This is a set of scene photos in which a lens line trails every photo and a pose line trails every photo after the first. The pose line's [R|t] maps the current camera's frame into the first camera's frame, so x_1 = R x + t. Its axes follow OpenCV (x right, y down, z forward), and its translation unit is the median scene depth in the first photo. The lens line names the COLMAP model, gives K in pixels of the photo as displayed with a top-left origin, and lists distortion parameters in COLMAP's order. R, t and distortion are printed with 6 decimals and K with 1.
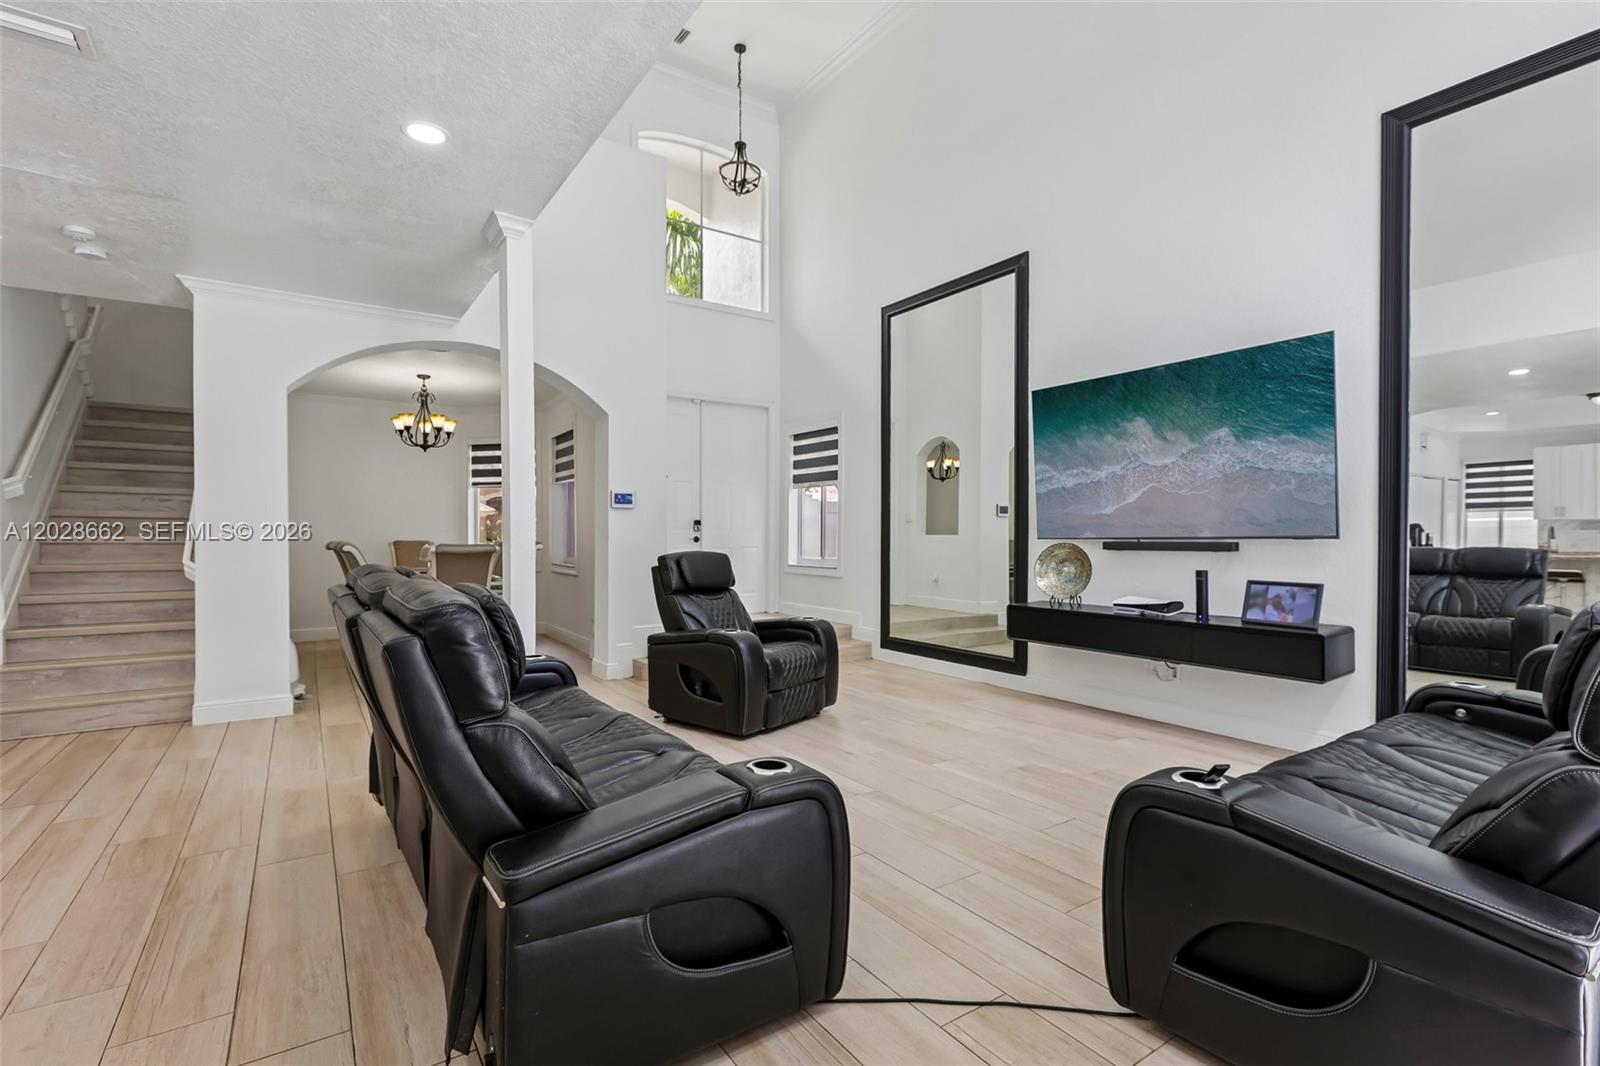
lens RADIAL K [[735.7, 0, 799.1], [0, 735.7, 545.6], [0, 0, 1]] dist [-0.006737, 0.003246]
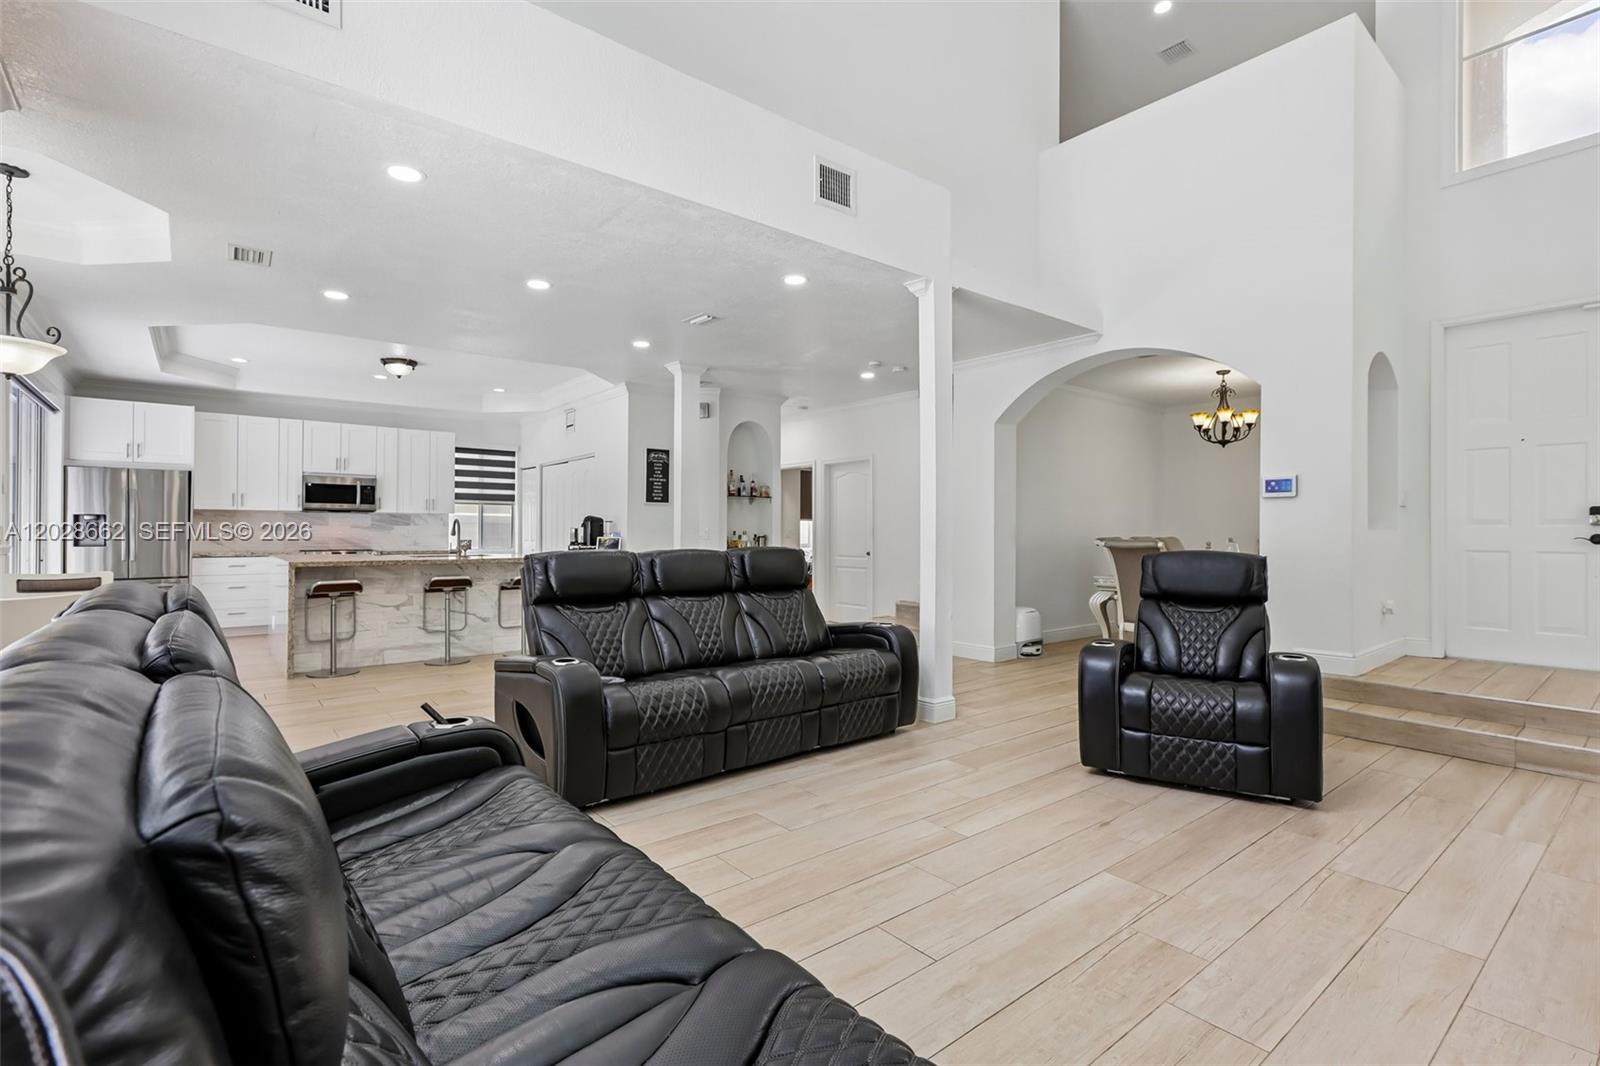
lens RADIAL K [[735.7, 0, 794.8], [0, 735.7, 524.7], [0, 0, 1]] dist [-0.006737, 0.003246]
pose [[0.087293, -0.008897, -0.996143, 0.611412], [-0.016858, 0.999804, -0.010407, -0.004944], [0.996040, 0.017701, 0.087126, 0.487404]]
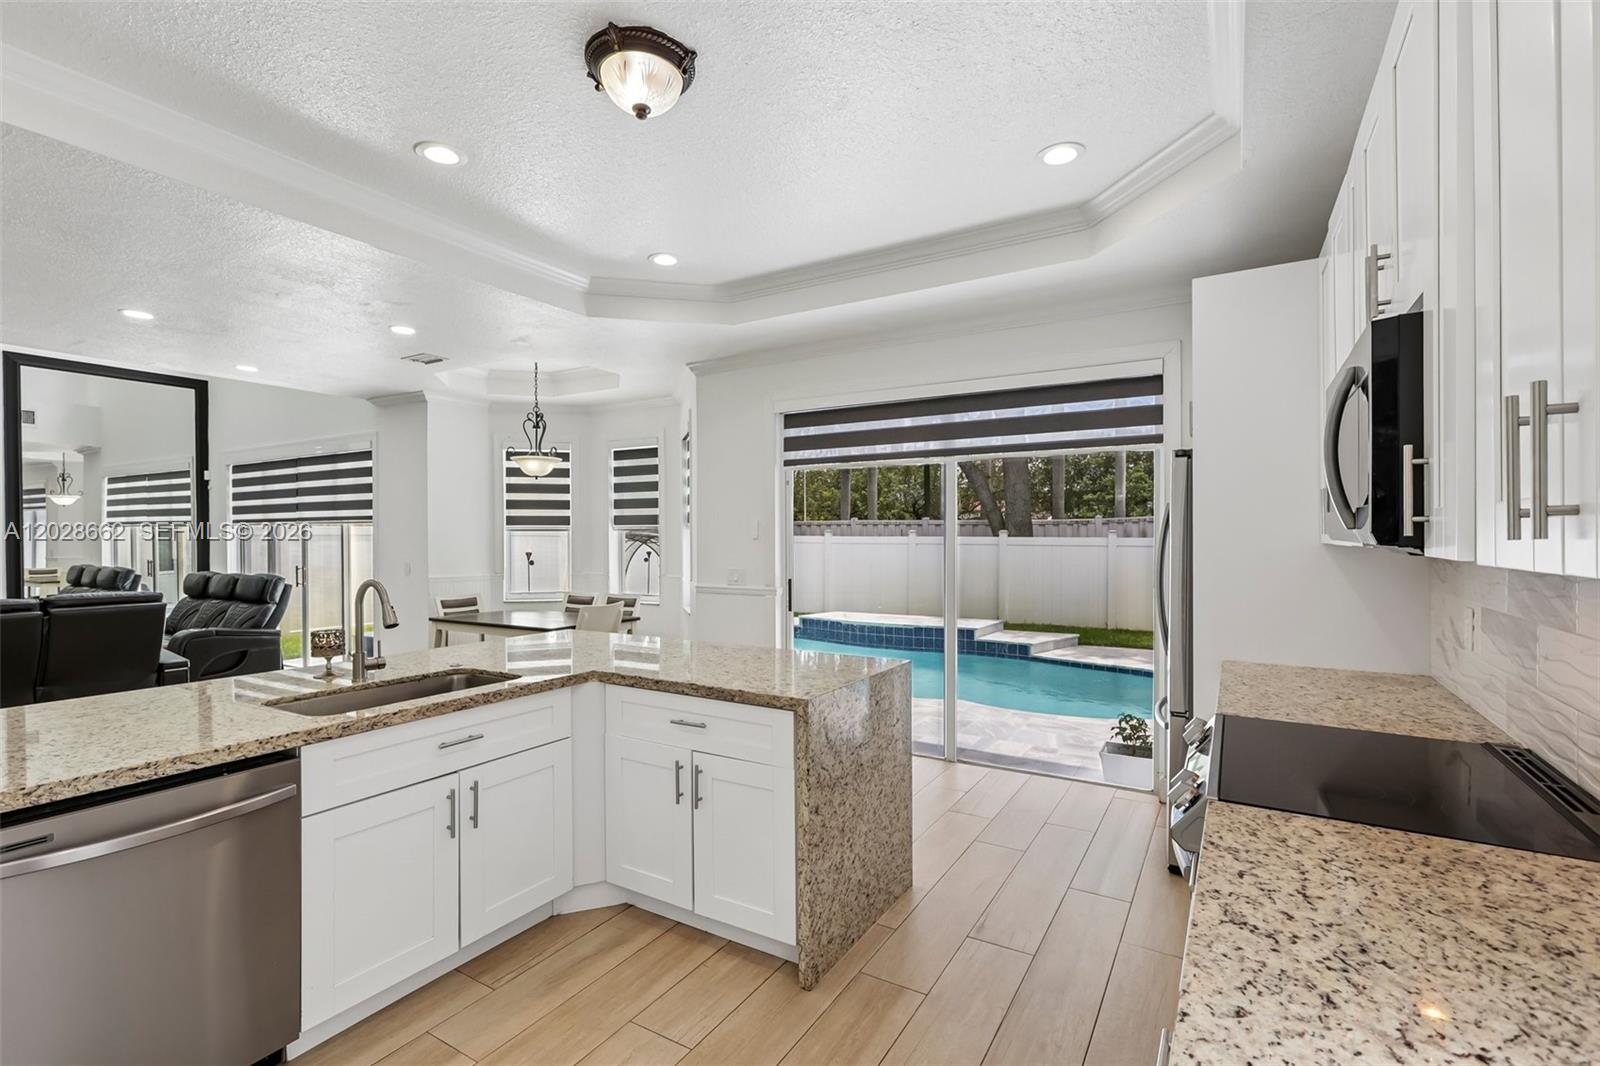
lens RADIAL K [[735.7, 0, 816.1], [0, 735.7, 543.0], [0, 0, 1]] dist [-0.006737, 0.003246]
pose [[-0.426988, -0.008882, 0.904214, -1.416263], [0.017287, 0.999689, 0.017983, -0.047019], [-0.904092, 0.023310, -0.426701, -0.095813]]
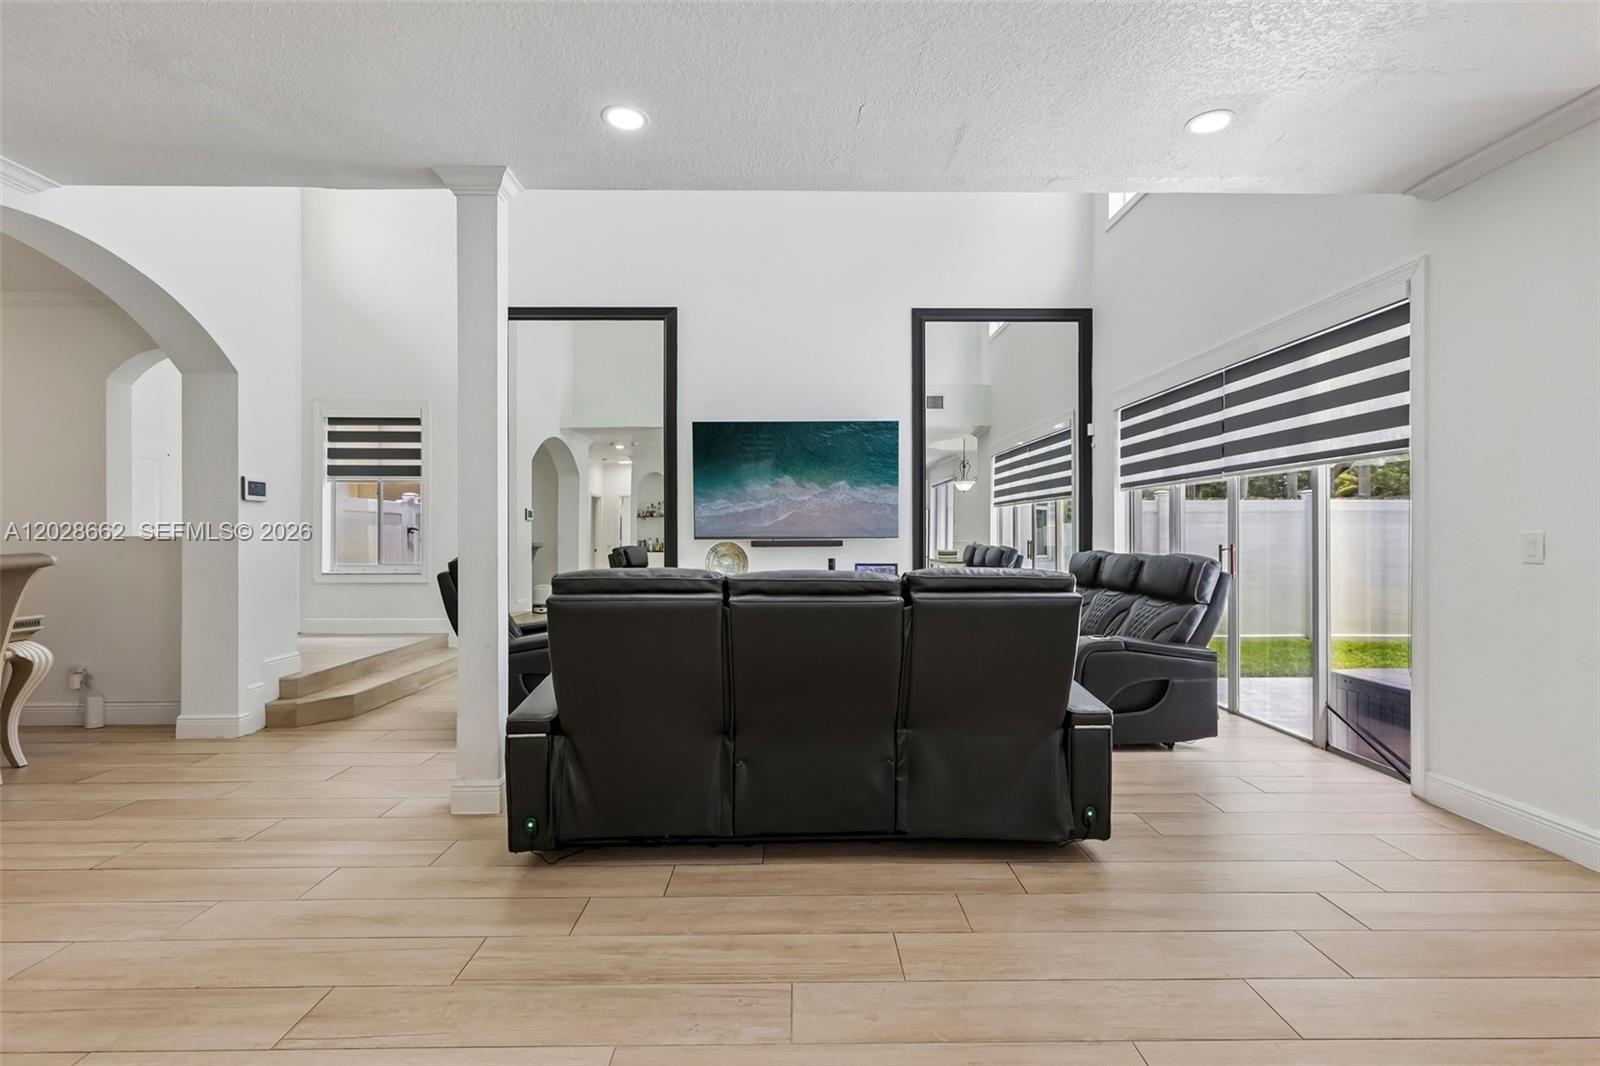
lens RADIAL K [[735.7, 0, 798.0], [0, 735.7, 536.6], [0, 0, 1]] dist [-0.006737, 0.003246]
pose [[0.554972, -0.002359, 0.831866, -0.661597], [0.014932, 0.999863, -0.007126, -0.002173], [-0.831735, 0.016376, 0.554931, 0.161240]]
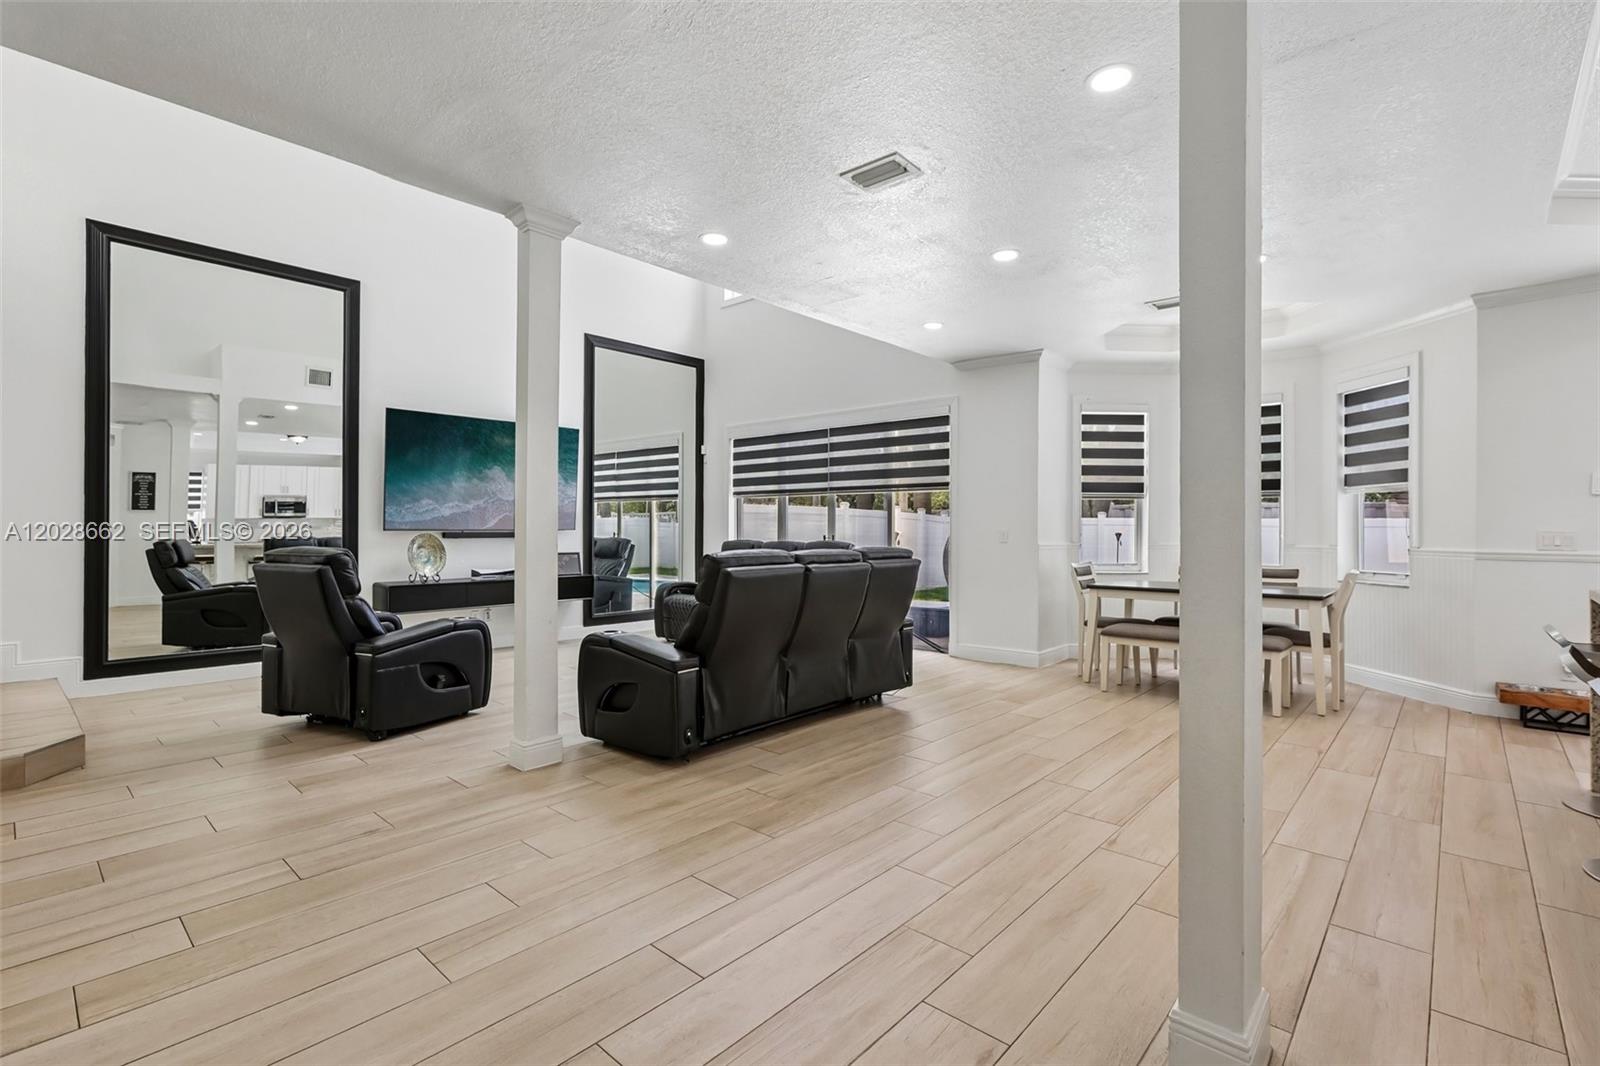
lens RADIAL K [[735.7, 0, 800.6], [0, 735.7, 529.2], [0, 0, 1]] dist [-0.006737, 0.003246]
pose [[-0.236449, -0.001759, 0.971642, -1.059040], [0.009978, 0.999941, 0.004239, -0.009988], [-0.971593, 0.010698, -0.236418, 0.657790]]
